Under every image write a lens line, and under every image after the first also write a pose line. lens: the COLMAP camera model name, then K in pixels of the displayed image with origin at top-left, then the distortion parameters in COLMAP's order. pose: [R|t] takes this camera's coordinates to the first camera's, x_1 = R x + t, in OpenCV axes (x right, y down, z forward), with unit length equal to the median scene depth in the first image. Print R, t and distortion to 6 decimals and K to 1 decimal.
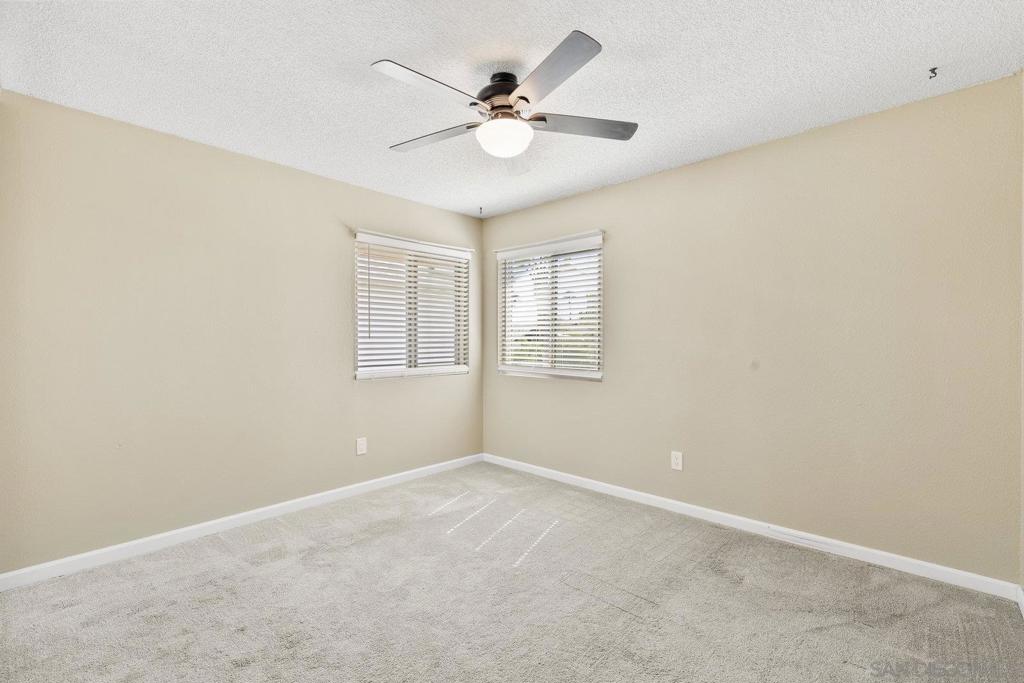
lens RADIAL K [[466.0, 0, 508.2], [0, 466.0, 340.2], [0, 0, 1]] dist [0.002054, 0.001980]
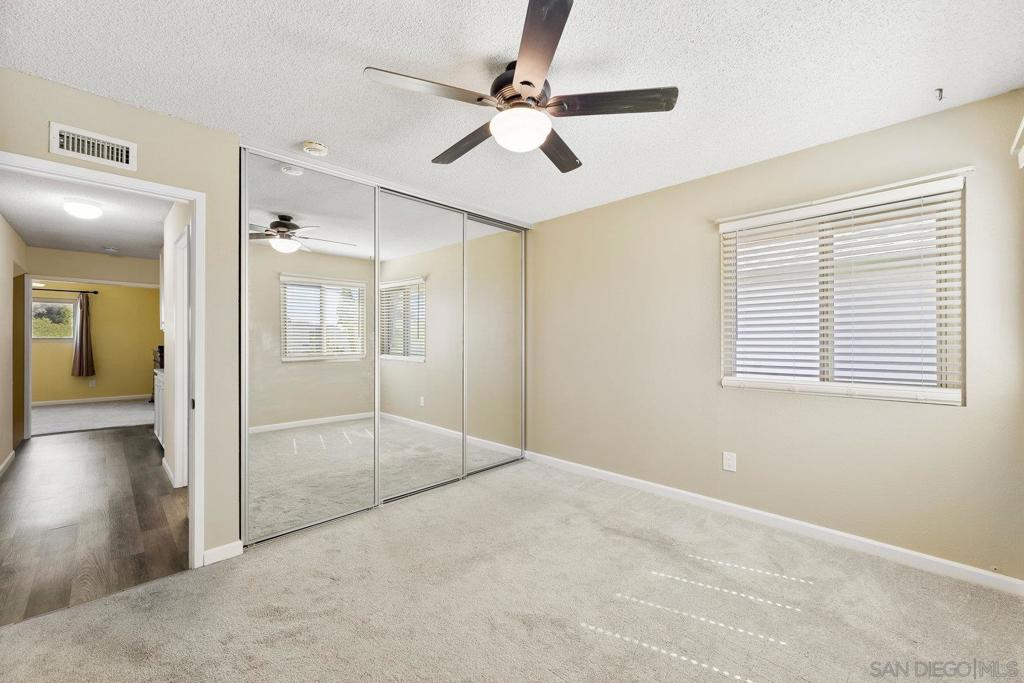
lens RADIAL K [[415.1, 0, 510.6], [0, 415.1, 338.4], [0, 0, 1]] dist [0.005178, 0.000546]
pose [[-0.049347, -0.007155, -0.998756, 0.503206], [-0.006033, 0.999958, -0.006865, 0.001046], [0.998763, 0.005687, -0.049388, 0.628040]]
